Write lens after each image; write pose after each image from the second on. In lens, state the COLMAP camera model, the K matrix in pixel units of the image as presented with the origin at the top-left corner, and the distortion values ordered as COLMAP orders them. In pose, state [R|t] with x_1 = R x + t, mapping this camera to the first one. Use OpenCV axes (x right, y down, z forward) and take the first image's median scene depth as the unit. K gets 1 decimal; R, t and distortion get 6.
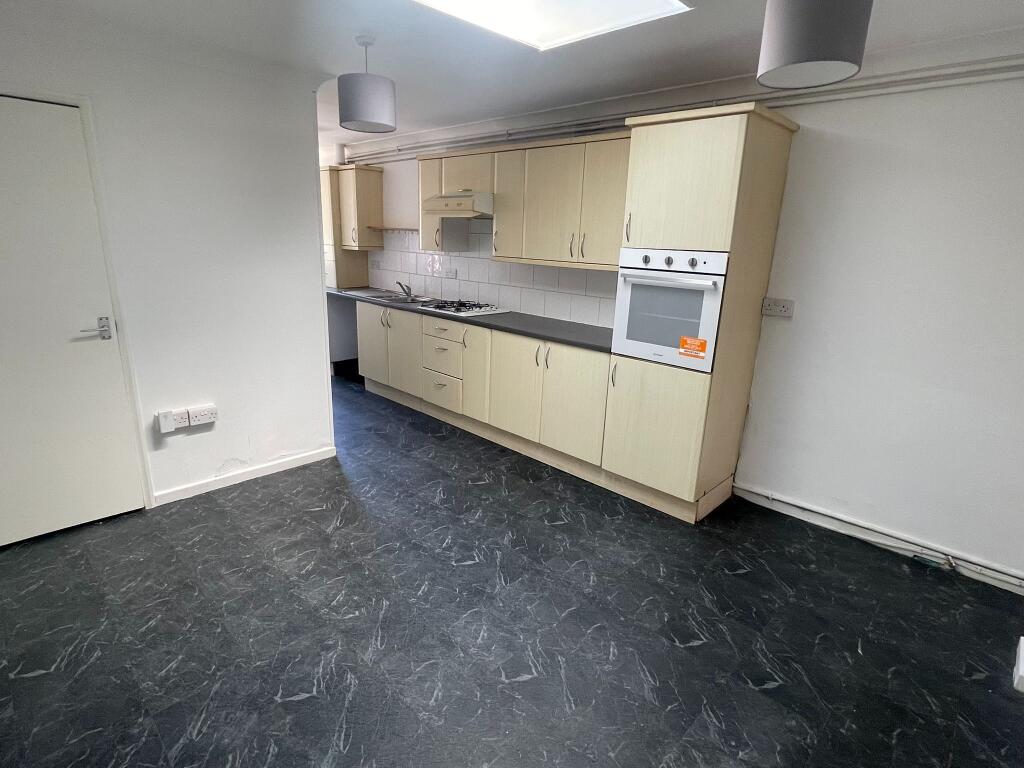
lens RADIAL K [[523.9, 0, 512.0], [0, 523.9, 384.0], [0, 0, 1]] dist [0.000191, -0.000916]
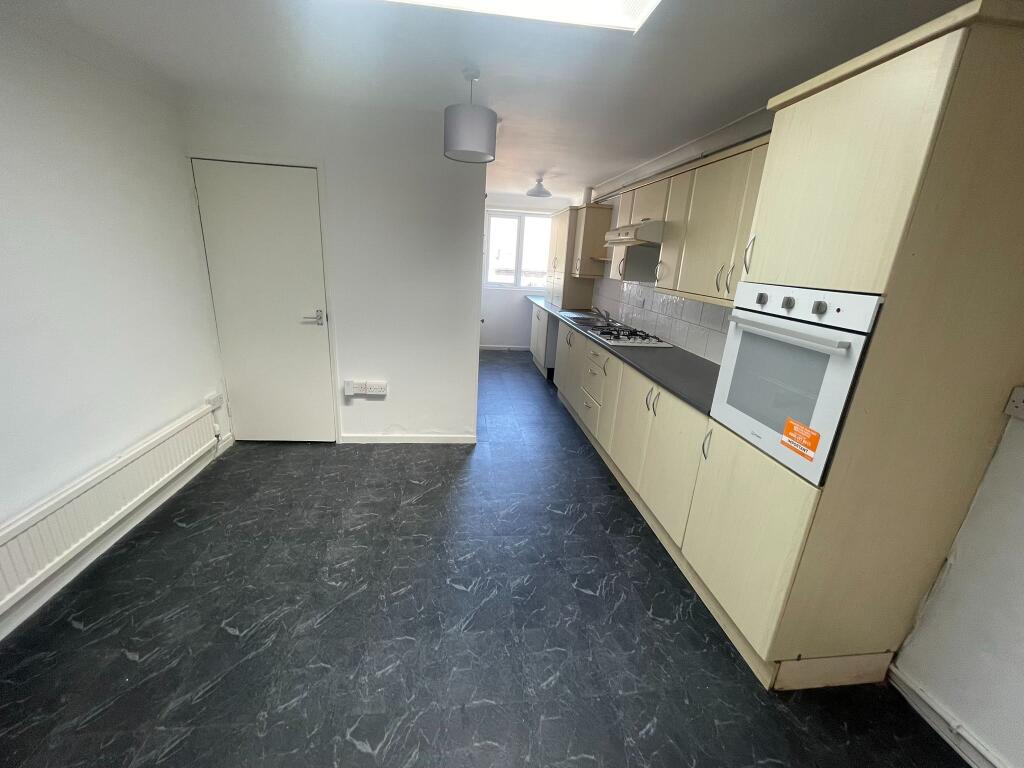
lens RADIAL K [[413.2, 0, 512.0], [0, 413.2, 384.0], [0, 0, 1]] dist [-0.012380, 0.007079]
pose [[0.777651, 0.195735, -0.597451, 0.355181], [-0.198911, 0.978084, 0.061531, -0.095475], [0.596401, 0.070989, 0.799542, 0.373852]]
